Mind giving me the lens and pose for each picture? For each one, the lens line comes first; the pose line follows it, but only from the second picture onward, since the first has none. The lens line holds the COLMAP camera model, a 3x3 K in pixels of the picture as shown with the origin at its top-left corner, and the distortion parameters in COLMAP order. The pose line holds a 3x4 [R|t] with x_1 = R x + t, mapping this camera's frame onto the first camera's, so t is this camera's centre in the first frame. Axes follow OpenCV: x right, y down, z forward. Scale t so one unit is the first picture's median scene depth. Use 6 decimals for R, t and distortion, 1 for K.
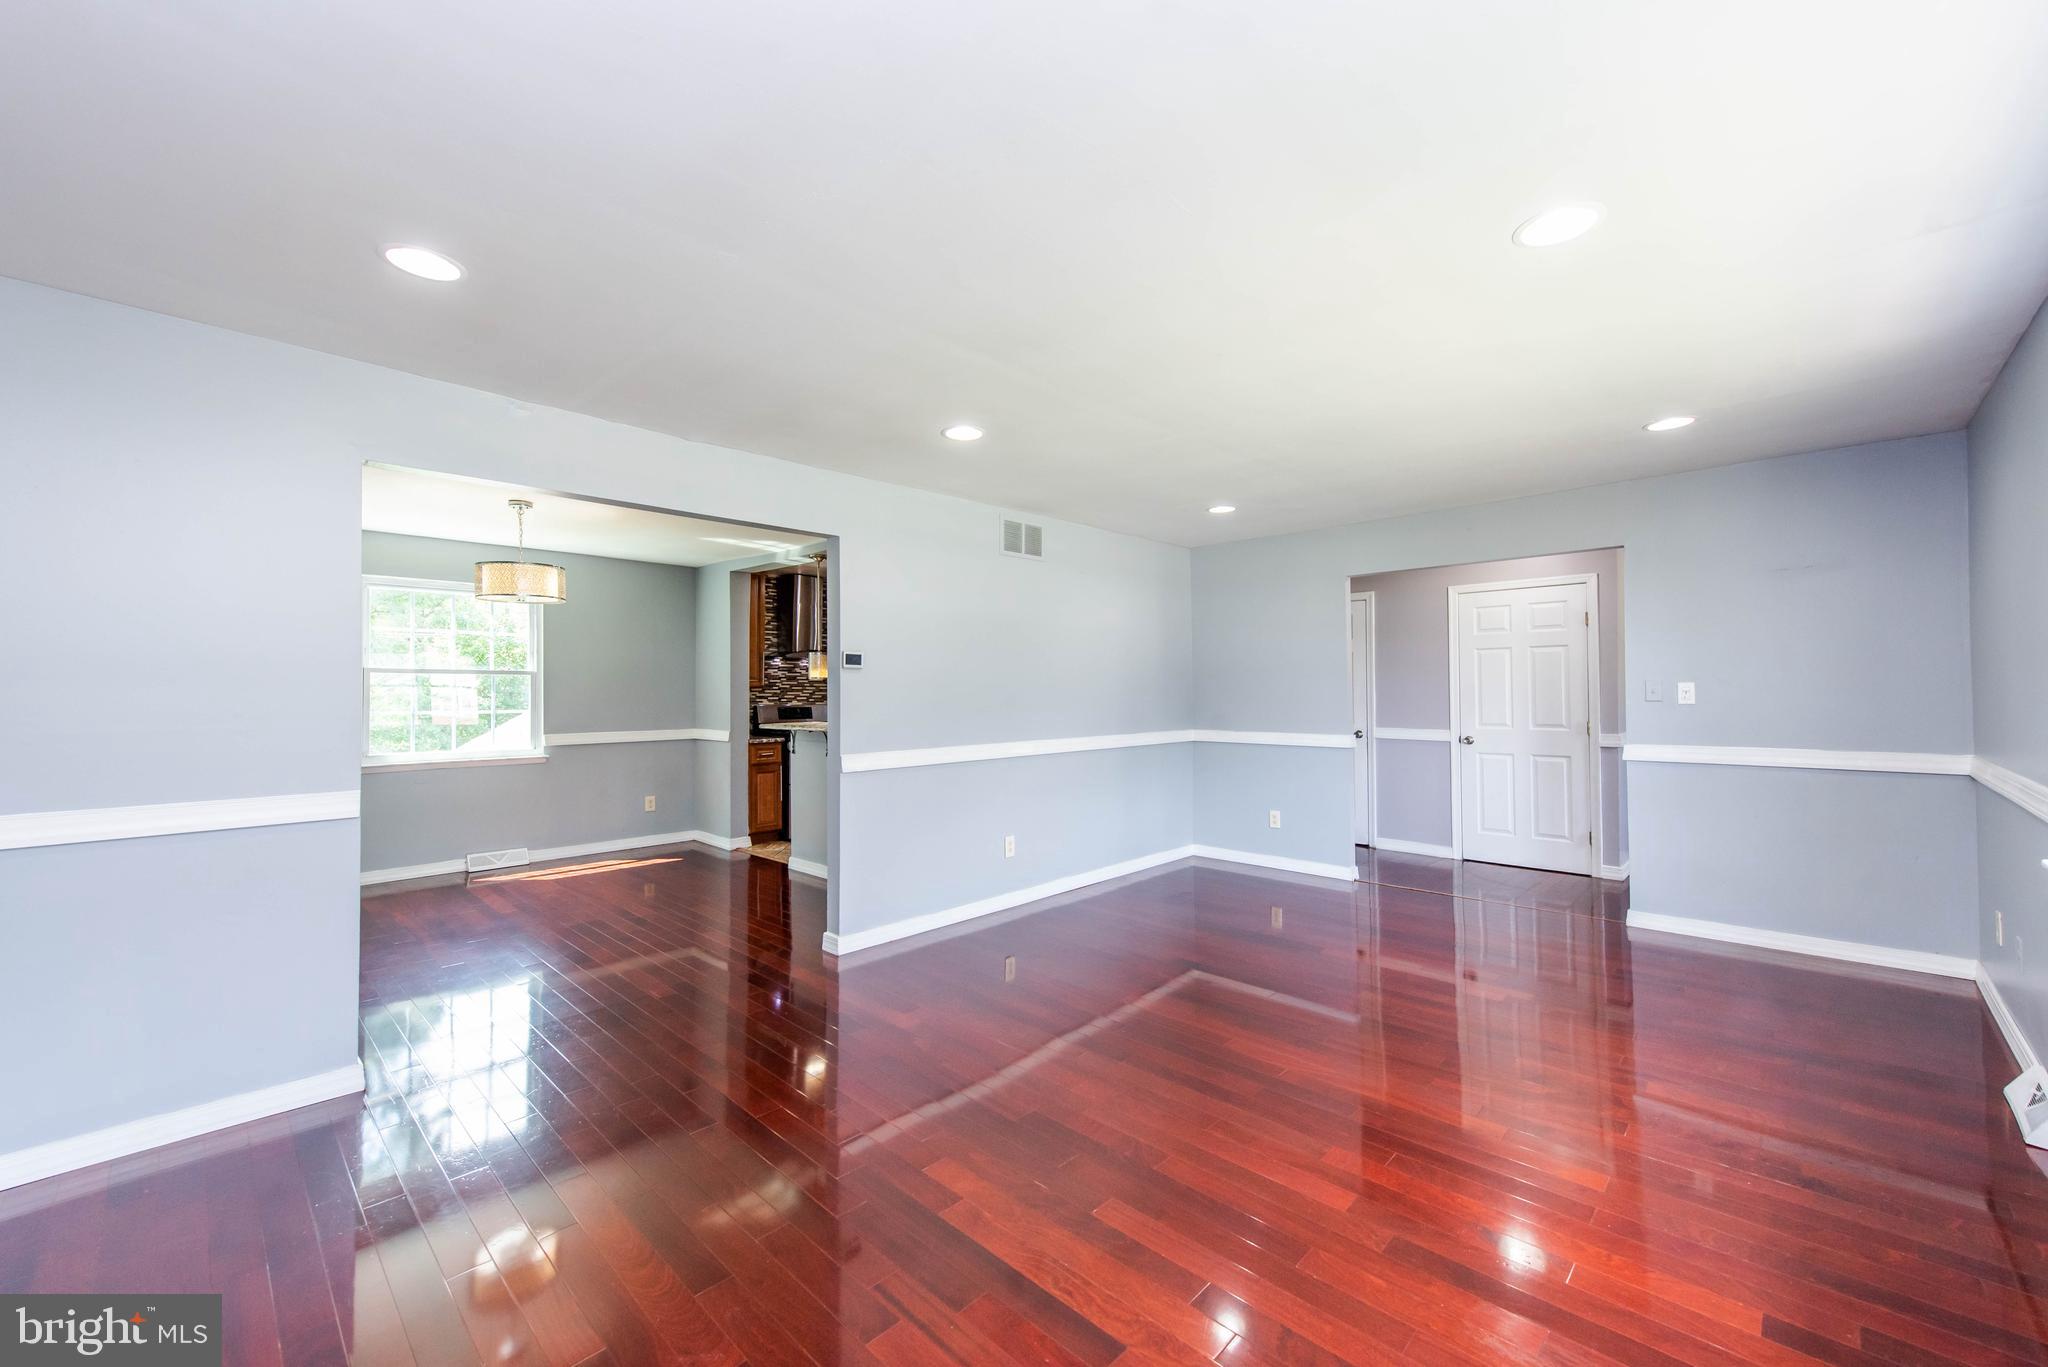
lens RADIAL K [[805.3, 0, 1026.8], [0, 805.3, 684.3], [0, 0, 1]] dist [0.009097, -0.000692]
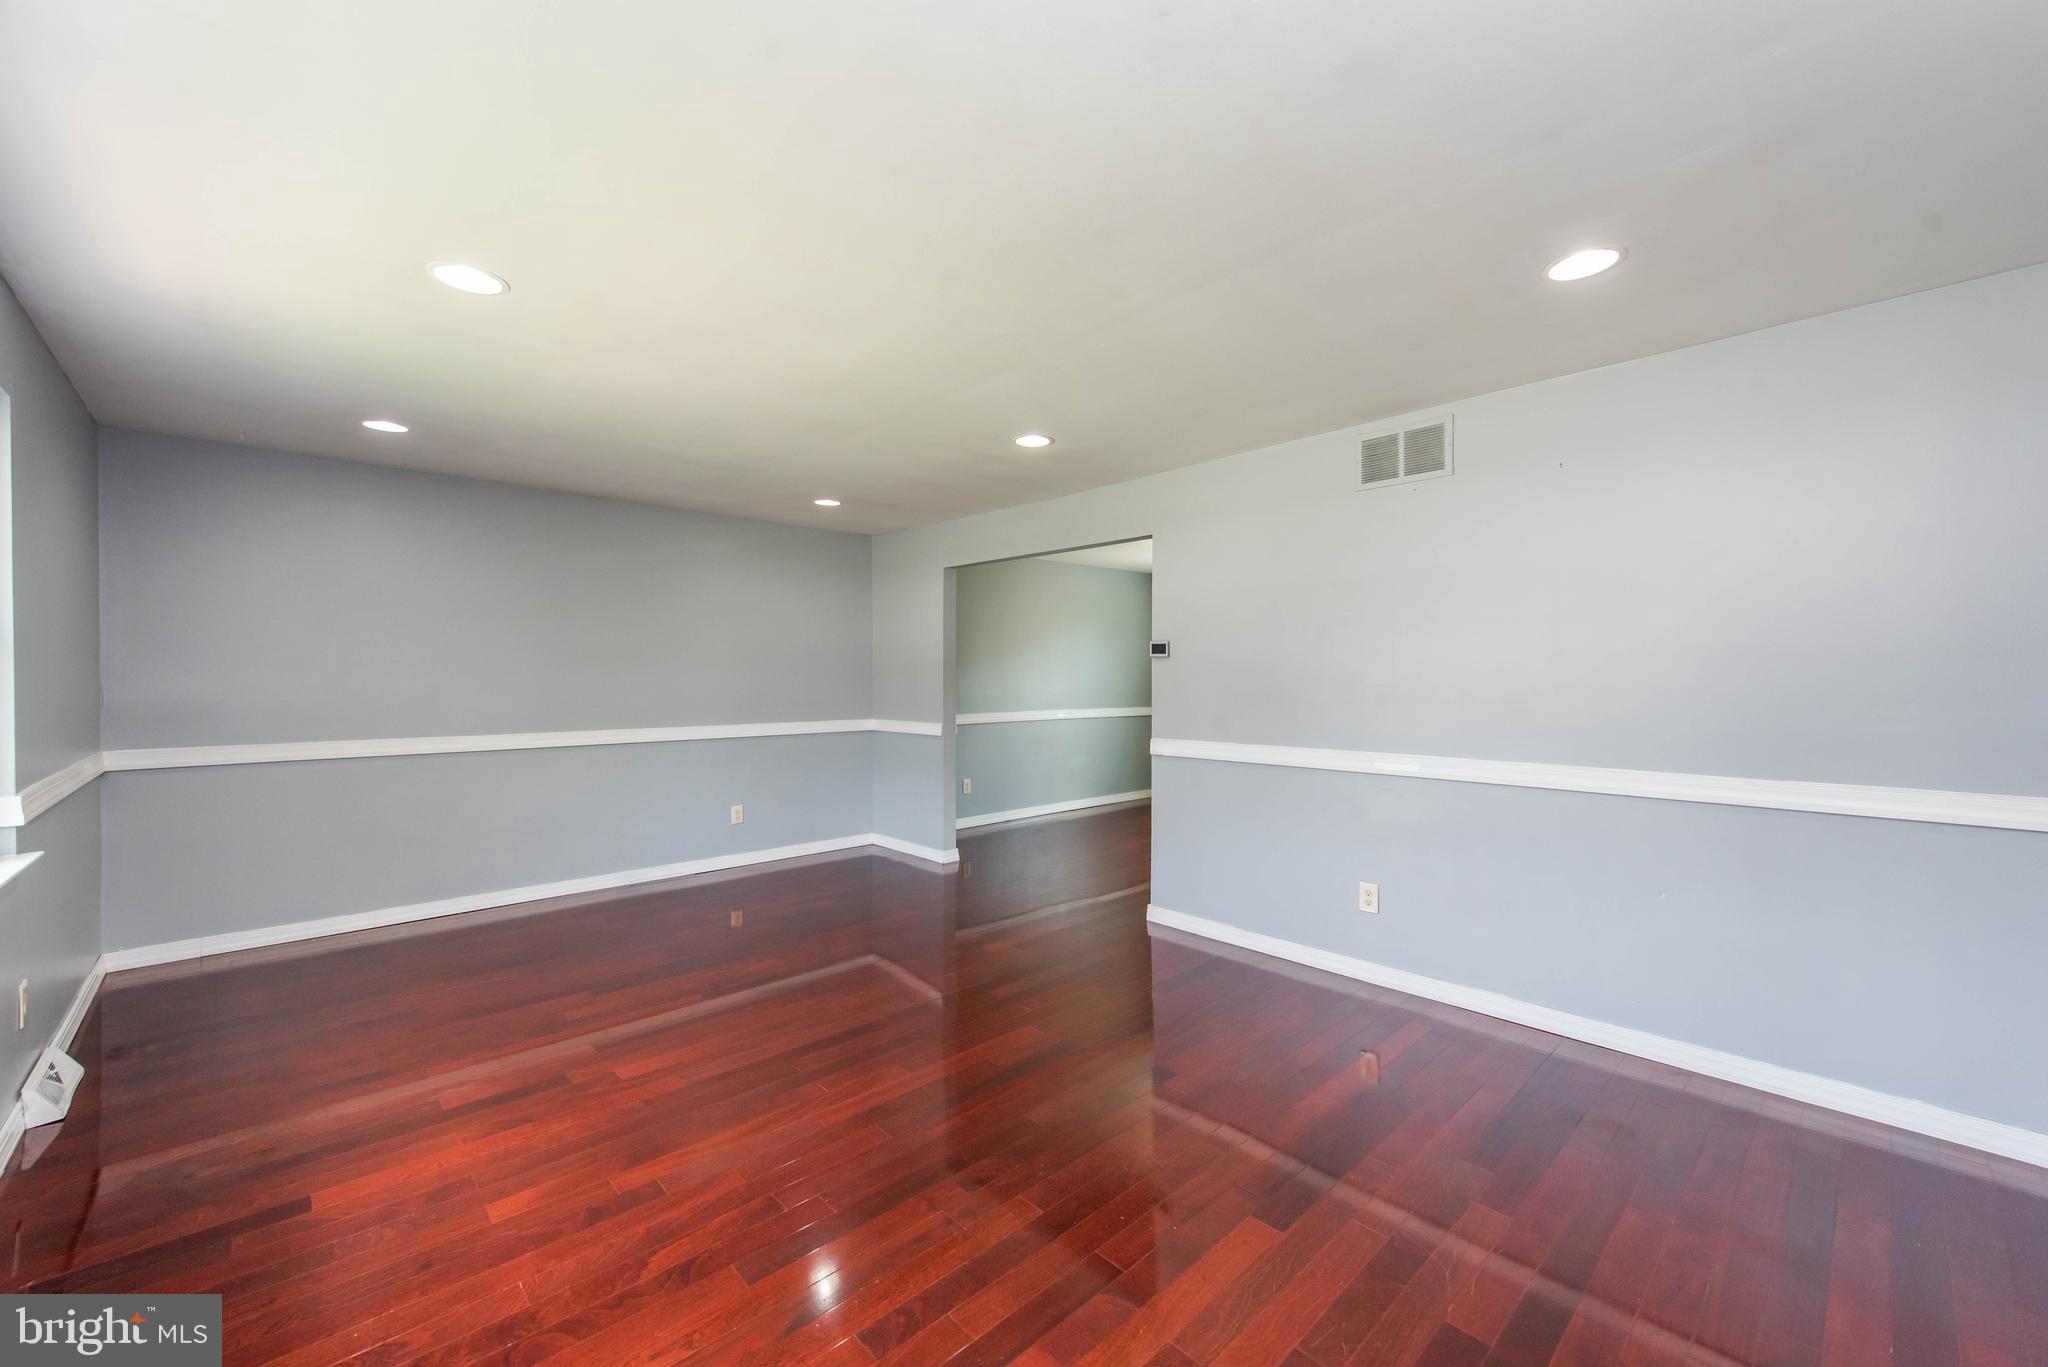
lens RADIAL K [[805.3, 0, 1026.8], [0, 805.3, 684.3], [0, 0, 1]] dist [0.009097, -0.000692]
pose [[-0.047482, 0.011494, -0.998806, 0.851488], [0.010108, 0.999888, 0.011026, 0.002159], [0.998821, -0.009573, -0.047593, 0.882962]]
